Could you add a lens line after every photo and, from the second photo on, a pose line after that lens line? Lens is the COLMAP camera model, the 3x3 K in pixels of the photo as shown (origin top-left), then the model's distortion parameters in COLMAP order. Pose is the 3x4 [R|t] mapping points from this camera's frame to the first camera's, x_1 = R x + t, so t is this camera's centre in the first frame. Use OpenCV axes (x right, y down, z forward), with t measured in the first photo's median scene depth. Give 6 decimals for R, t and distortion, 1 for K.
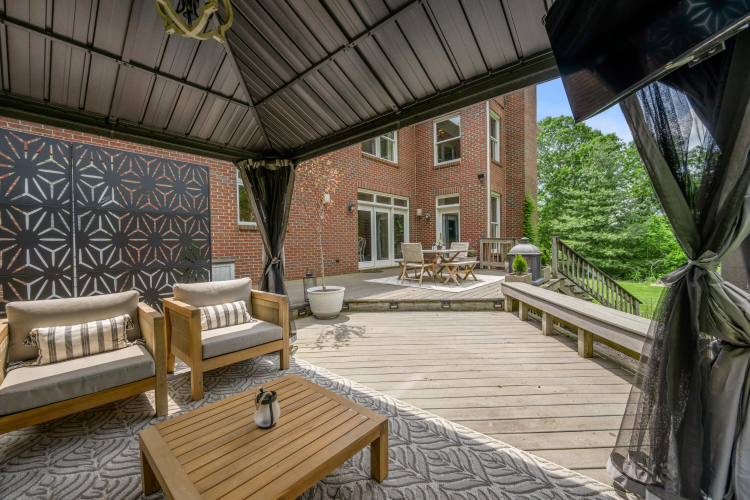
lens RADIAL K [[303.7, 0, 373.8], [0, 303.7, 247.7], [0, 0, 1]] dist [0.004453, 0.000021]
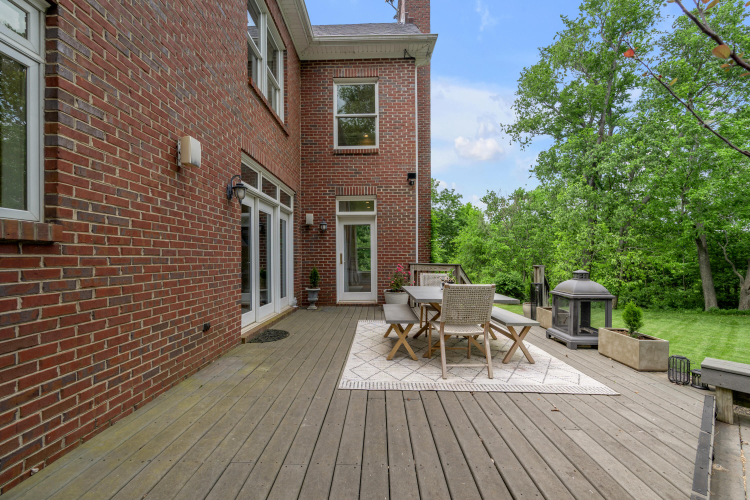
lens RADIAL K [[314.8, 0, 372.7], [0, 314.8, 256.7], [0, 0, 1]] dist [0.000938, 0.000024]
pose [[0.756970, 0.015035, 0.653276, -0.169657], [-0.001316, 0.999768, -0.021484, -0.027557], [-0.653448, 0.015403, 0.756815, 0.447954]]
